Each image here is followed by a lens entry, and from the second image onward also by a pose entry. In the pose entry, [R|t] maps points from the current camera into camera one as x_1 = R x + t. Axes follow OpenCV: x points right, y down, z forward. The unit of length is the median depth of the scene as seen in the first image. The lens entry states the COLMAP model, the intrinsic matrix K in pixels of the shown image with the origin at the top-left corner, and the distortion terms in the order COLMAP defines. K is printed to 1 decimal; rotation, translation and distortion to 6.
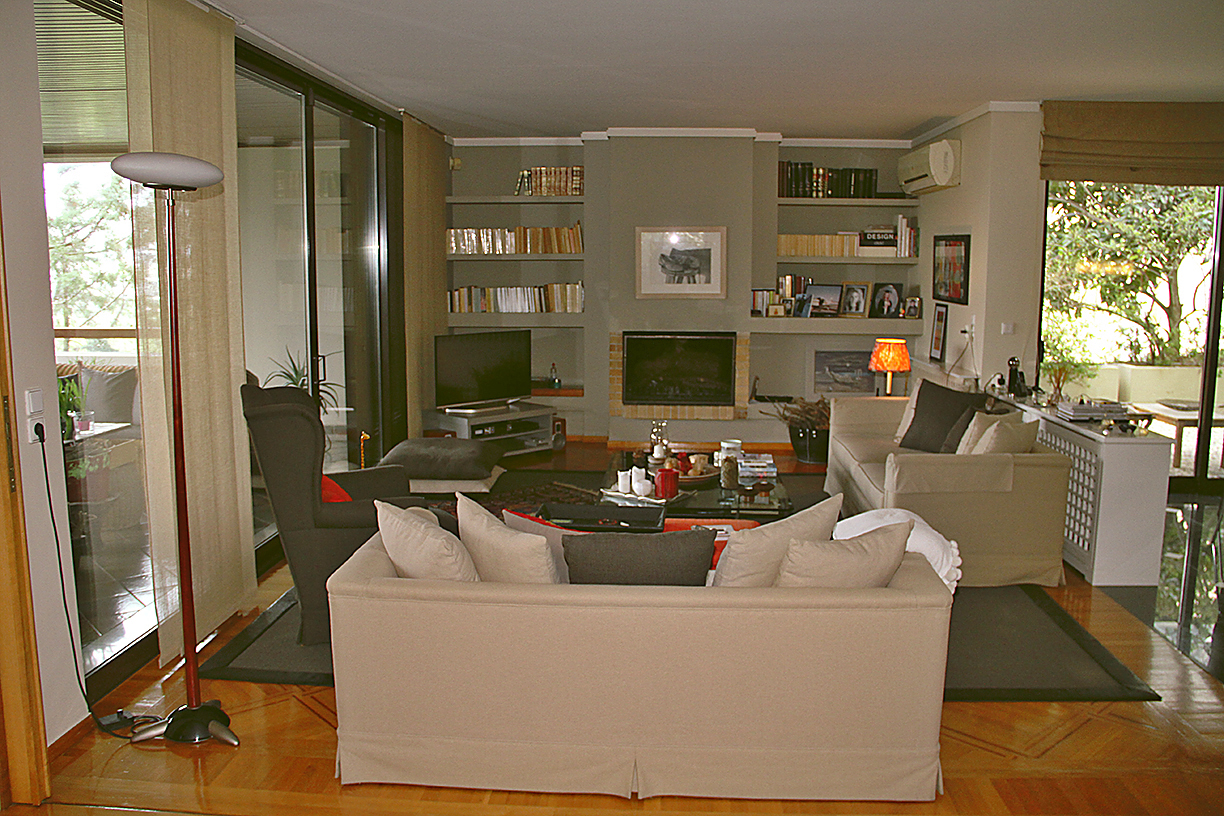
lens RADIAL K [[1025.8, 0, 612.0], [0, 1025.8, 408.0], [0, 0, 1]] dist [-0.175762, 0.147320]
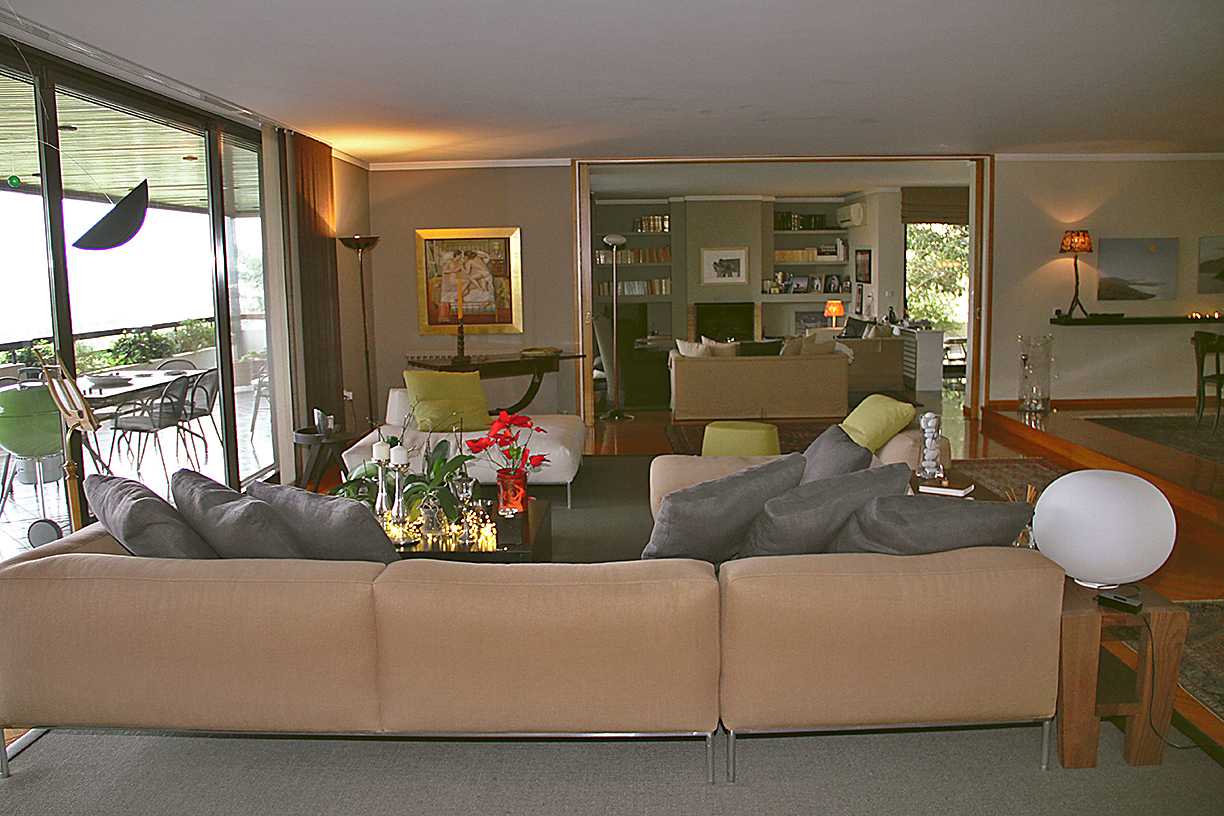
lens RADIAL K [[1025.8, 0, 612.0], [0, 1025.8, 408.0], [0, 0, 1]] dist [-0.175762, 0.147320]
pose [[0.998911, -0.026330, 0.038517, -0.220026], [0.026576, 0.999629, -0.005894, 0.126187], [-0.038347, 0.006911, 0.999241, -0.881093]]
